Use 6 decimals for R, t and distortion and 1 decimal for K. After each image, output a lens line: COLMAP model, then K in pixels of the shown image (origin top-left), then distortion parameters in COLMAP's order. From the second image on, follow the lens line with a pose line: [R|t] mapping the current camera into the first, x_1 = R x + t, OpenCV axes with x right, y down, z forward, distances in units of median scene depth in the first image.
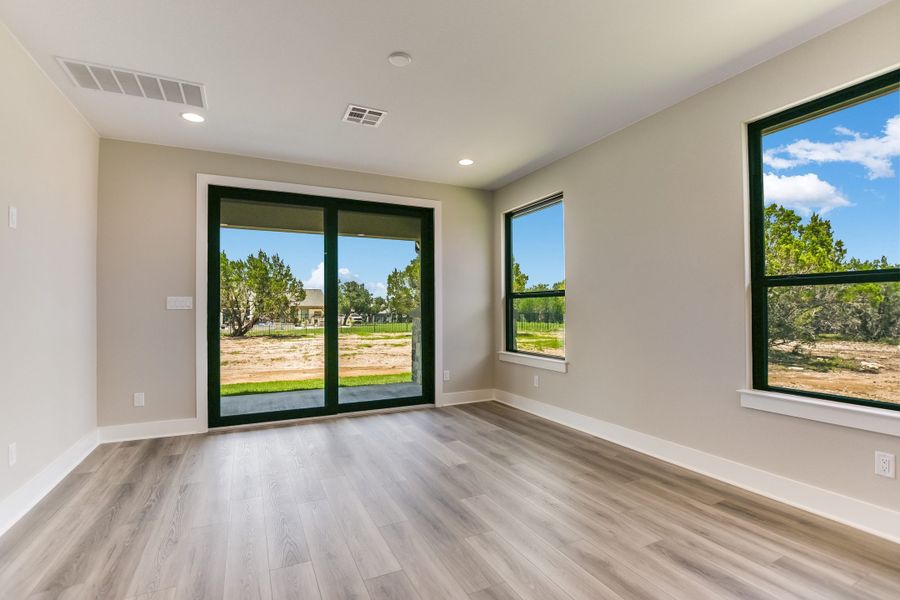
lens RADIAL K [[415.3, 0, 452.6], [0, 415.3, 305.7], [0, 0, 1]] dist [-0.025993, 0.001189]
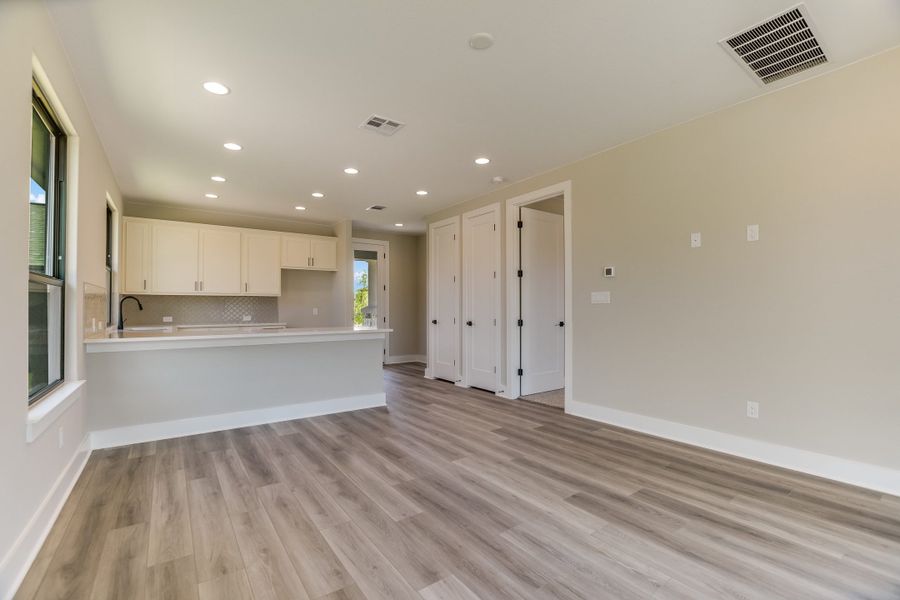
lens RADIAL K [[395.2, 0, 437.1], [0, 395.2, 305.4], [0, 0, 1]] dist [-0.029376, 0.000176]
pose [[-0.991508, 0.008901, -0.129739, 0.047119], [0.011257, 0.999785, -0.017441, 0.014087], [0.129556, -0.018753, -0.991395, 0.925440]]
